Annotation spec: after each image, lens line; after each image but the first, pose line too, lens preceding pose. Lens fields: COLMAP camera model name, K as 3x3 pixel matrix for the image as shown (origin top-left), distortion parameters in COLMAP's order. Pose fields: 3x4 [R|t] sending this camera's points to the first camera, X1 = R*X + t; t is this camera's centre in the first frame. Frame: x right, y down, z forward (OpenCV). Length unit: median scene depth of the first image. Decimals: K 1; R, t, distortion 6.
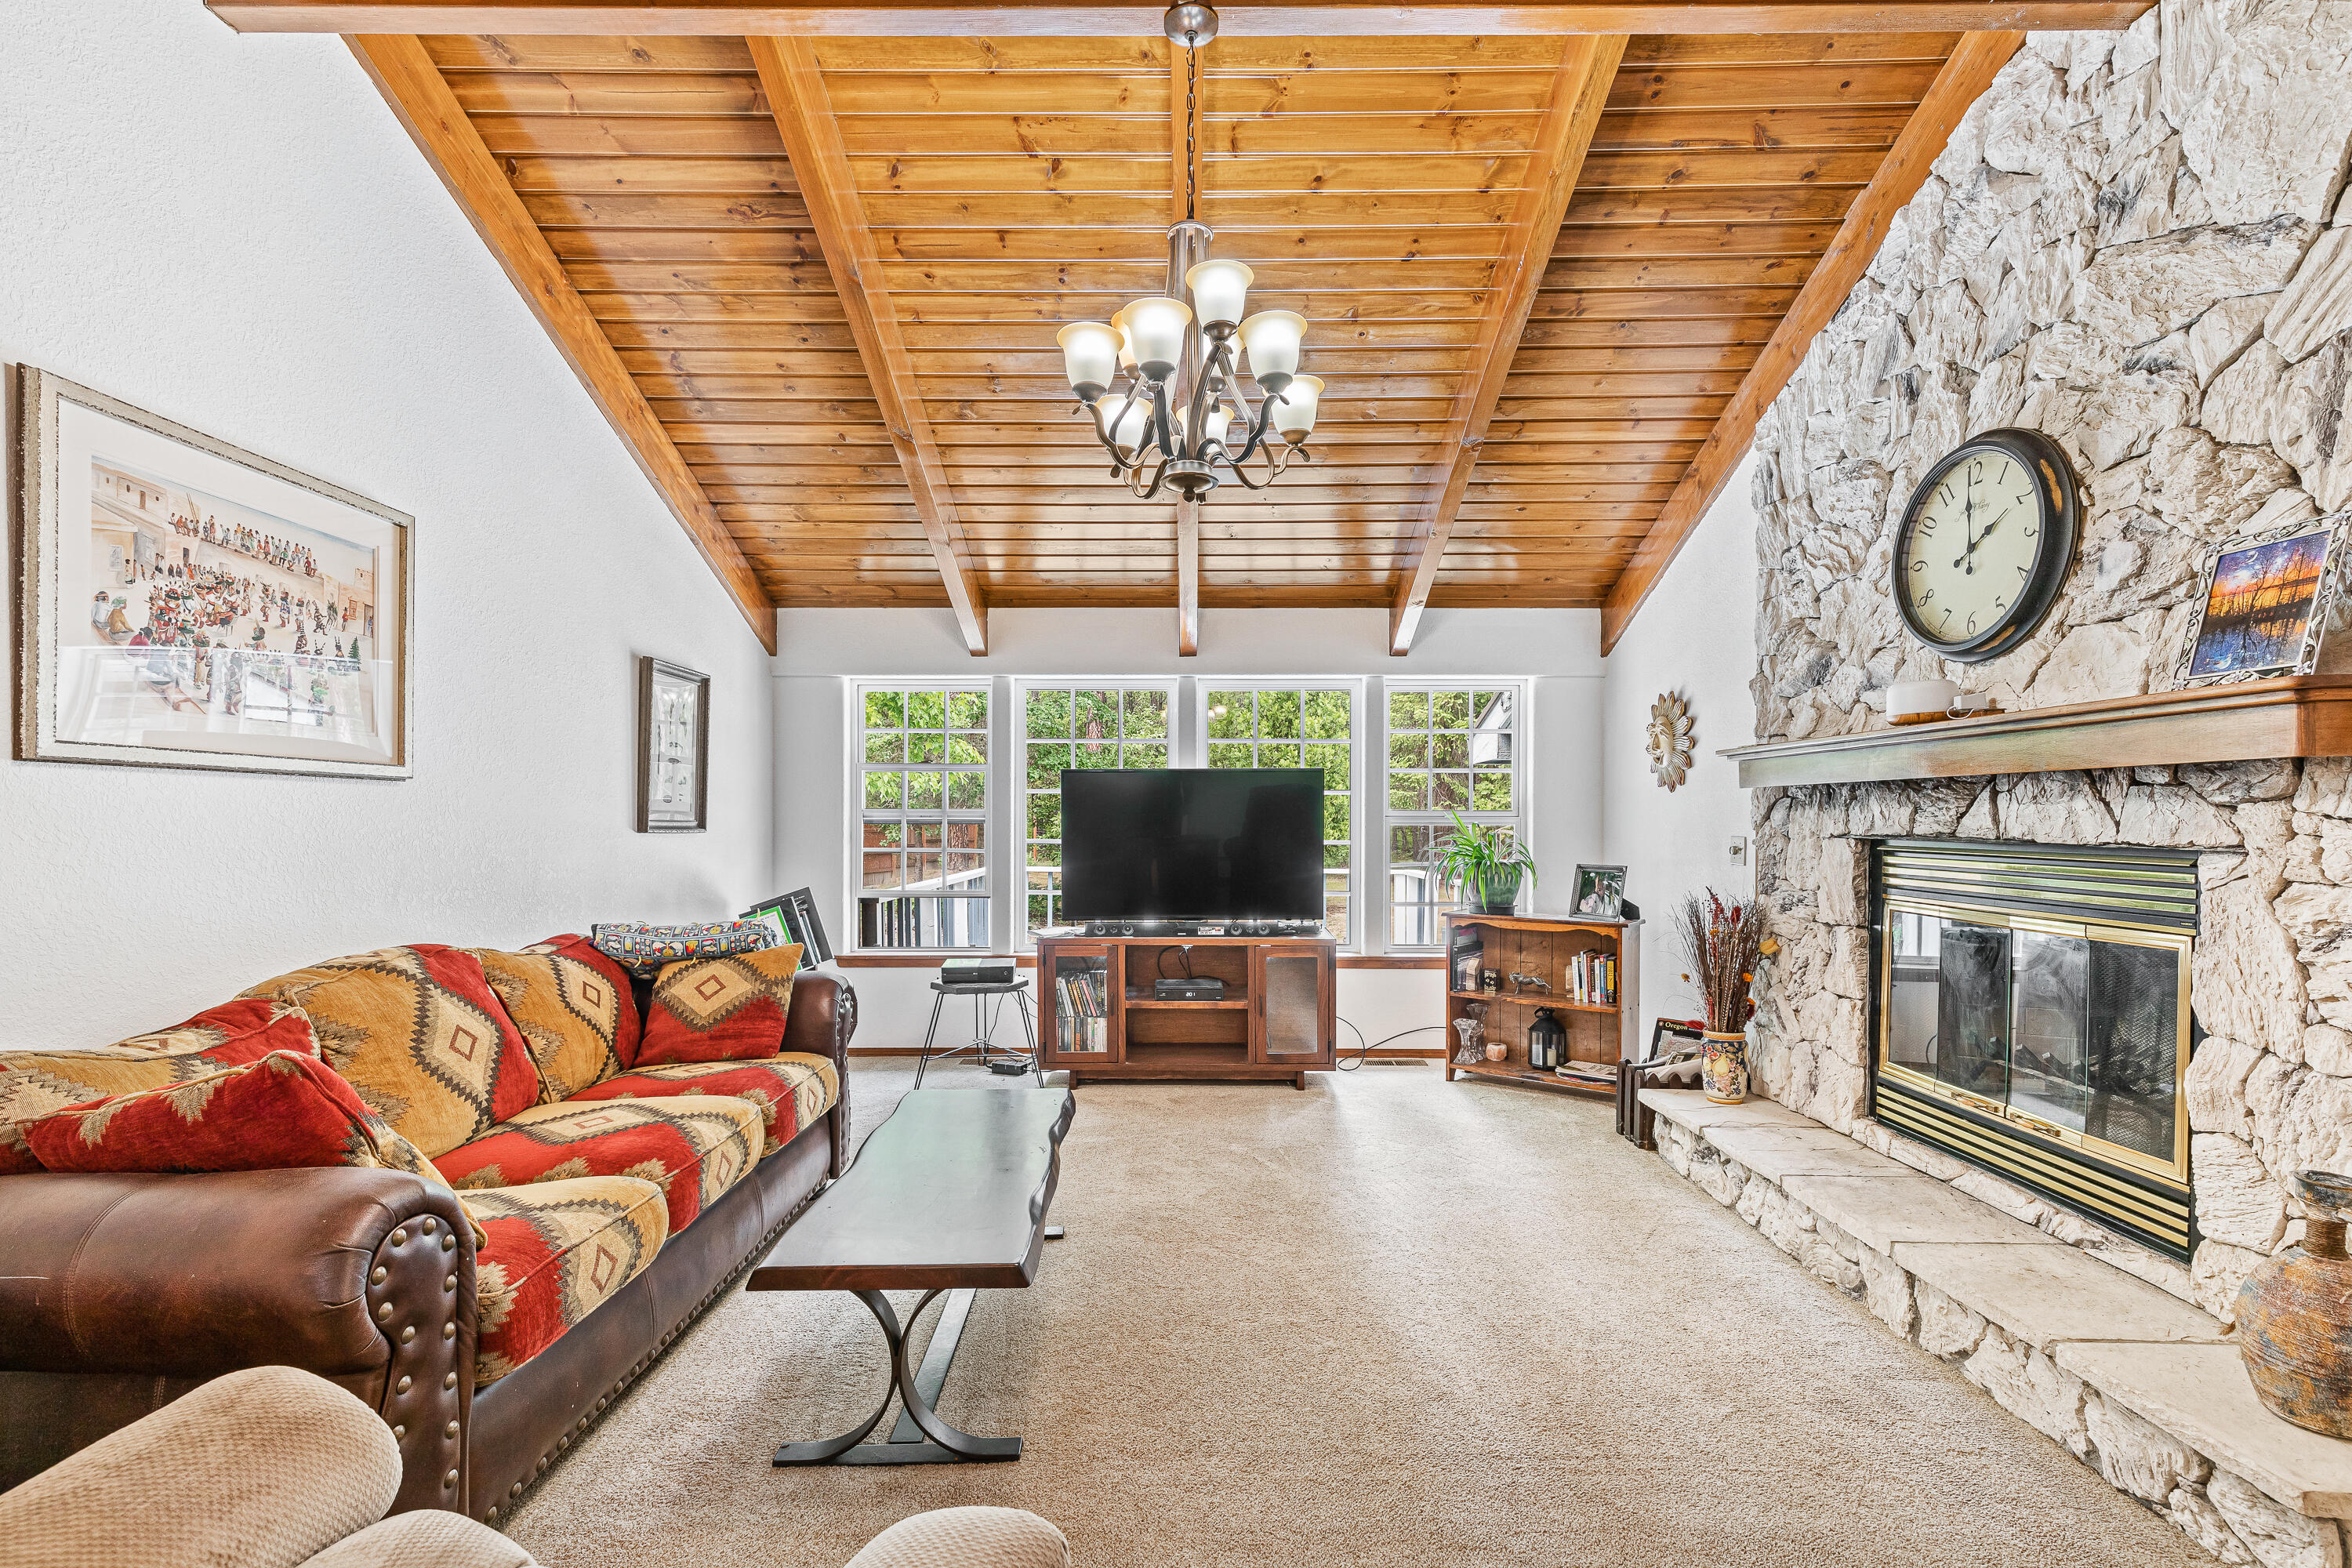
lens RADIAL K [[1066.6, 0, 1178.6], [0, 1066.6, 798.9], [0, 0, 1]] dist [0.008660, -0.000775]
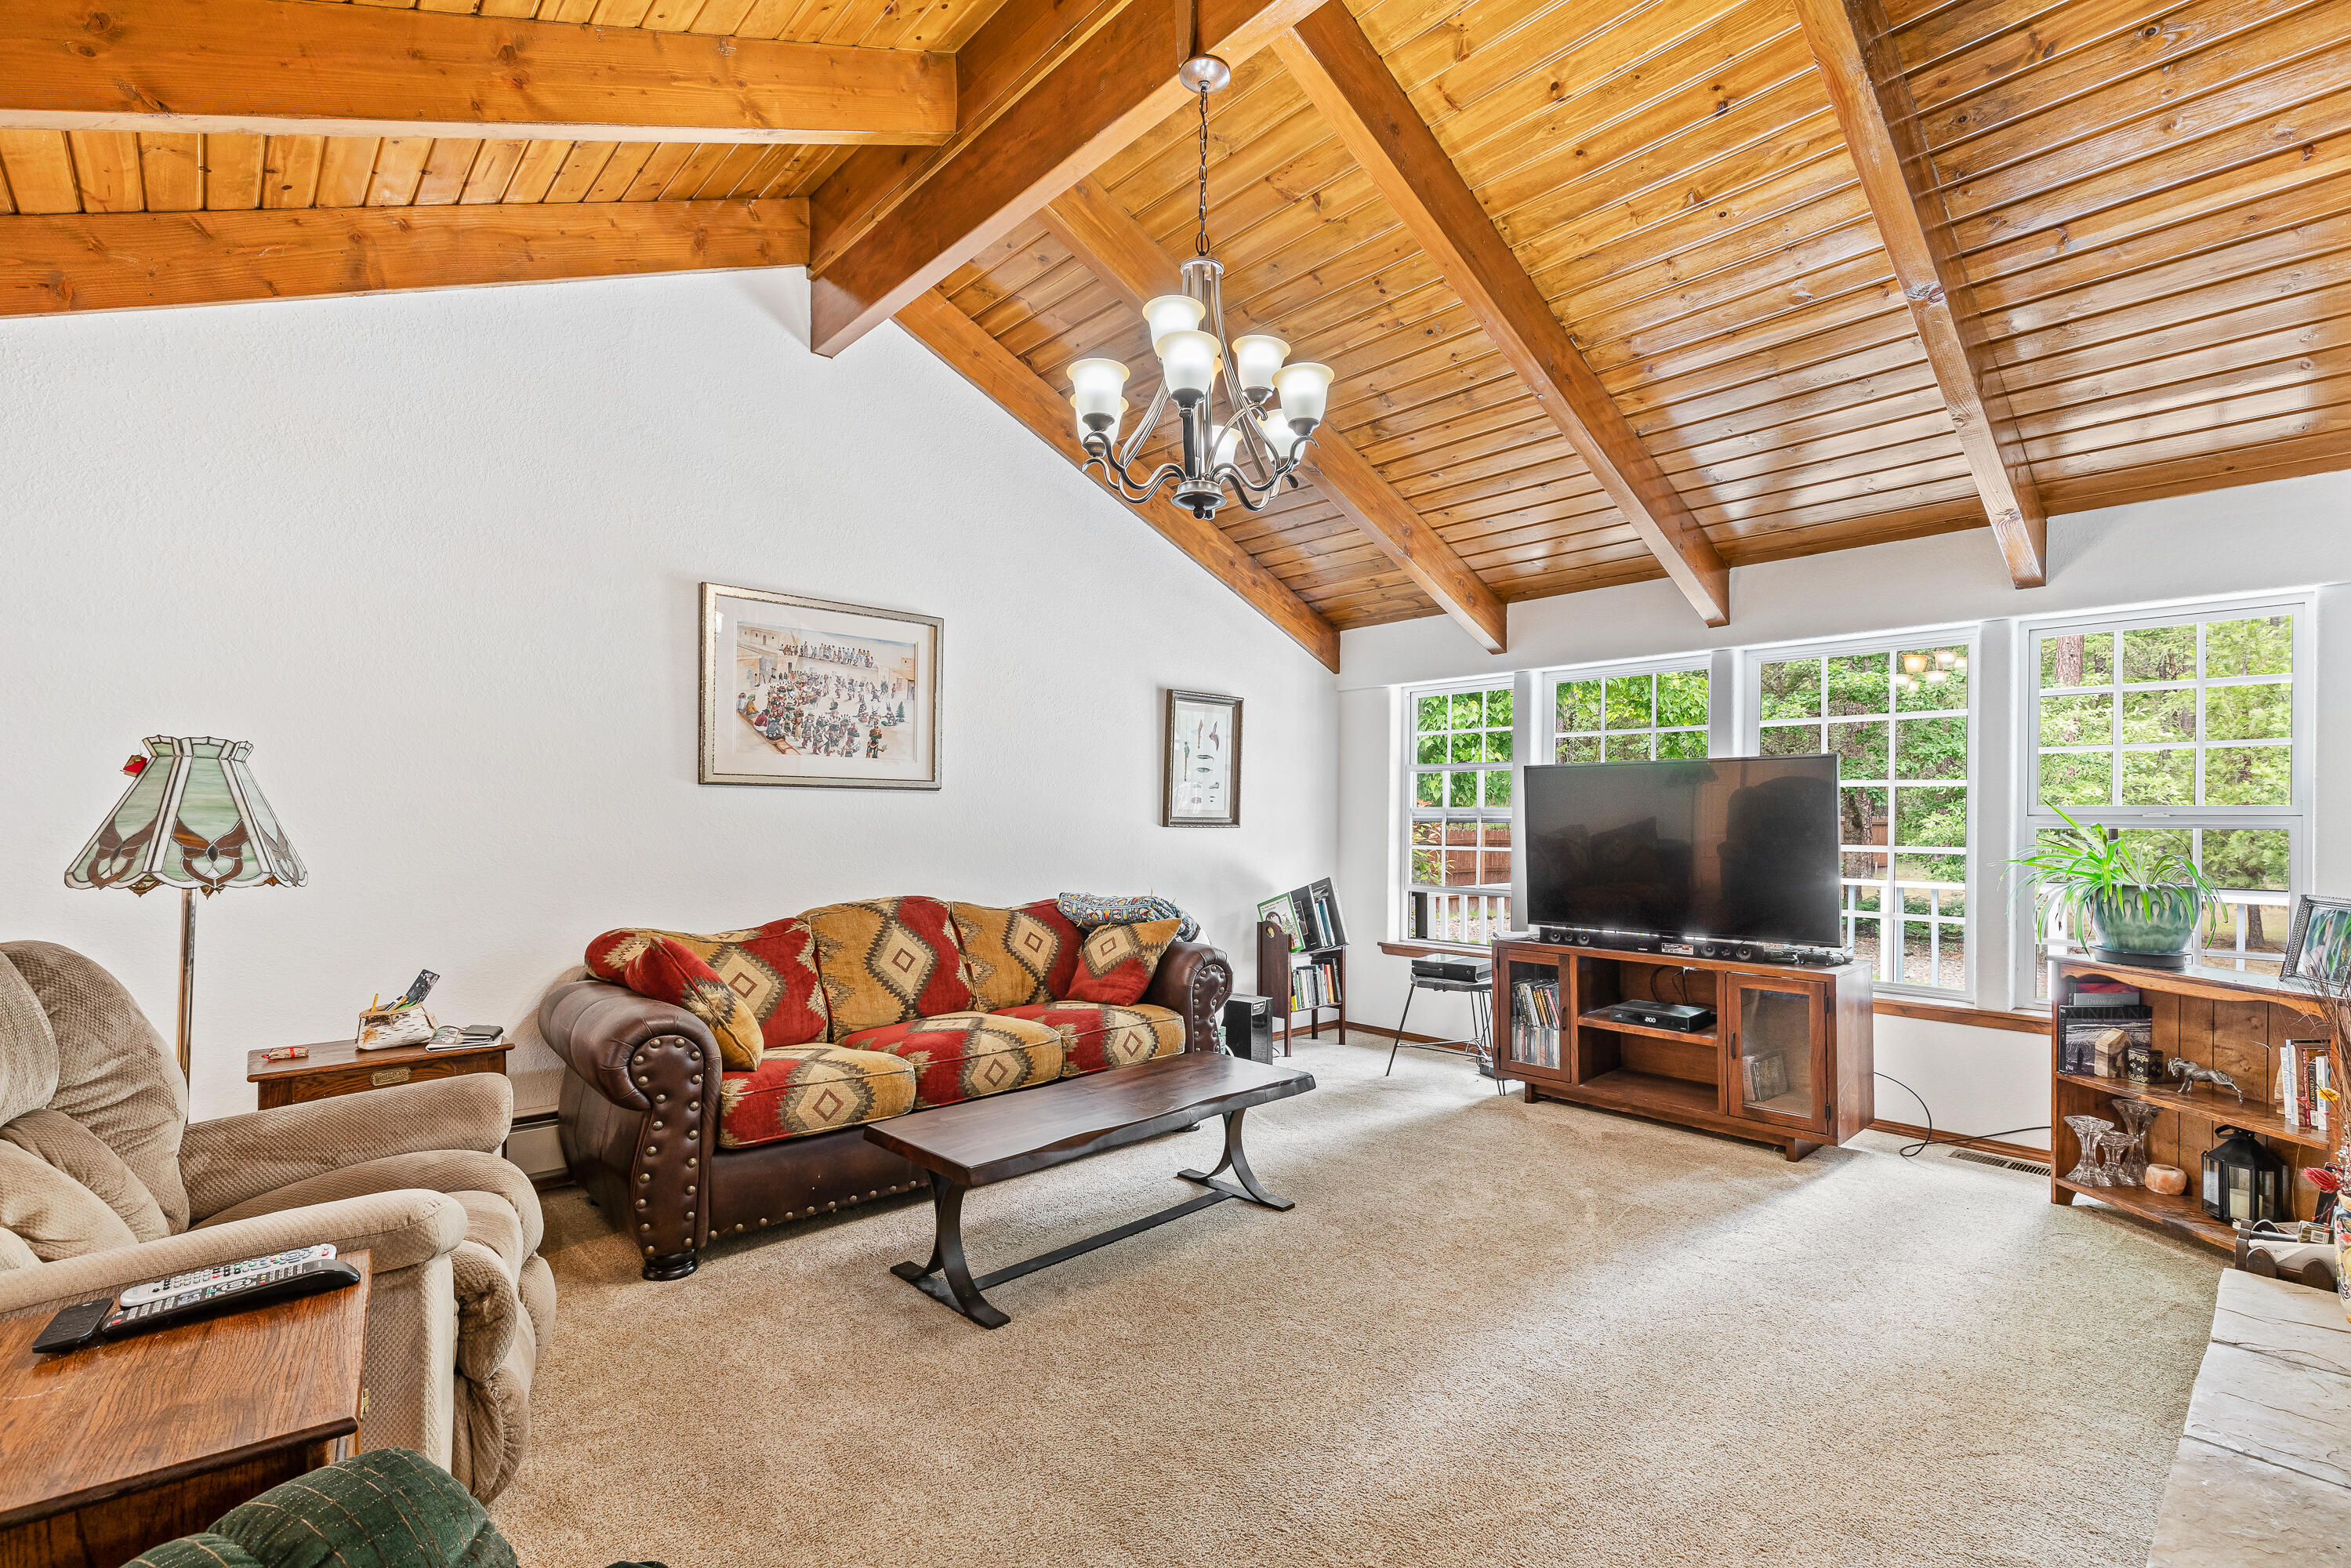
lens RADIAL K [[1050.0, 0, 1175.5], [0, 1050.0, 784.0], [0, 0, 1]] dist [0.008321, -0.000872]
pose [[0.686383, -0.020509, -0.726951, 0.422590], [0.010068, 0.999774, -0.018700, 0.003850], [0.727171, 0.005516, 0.686434, 0.146605]]
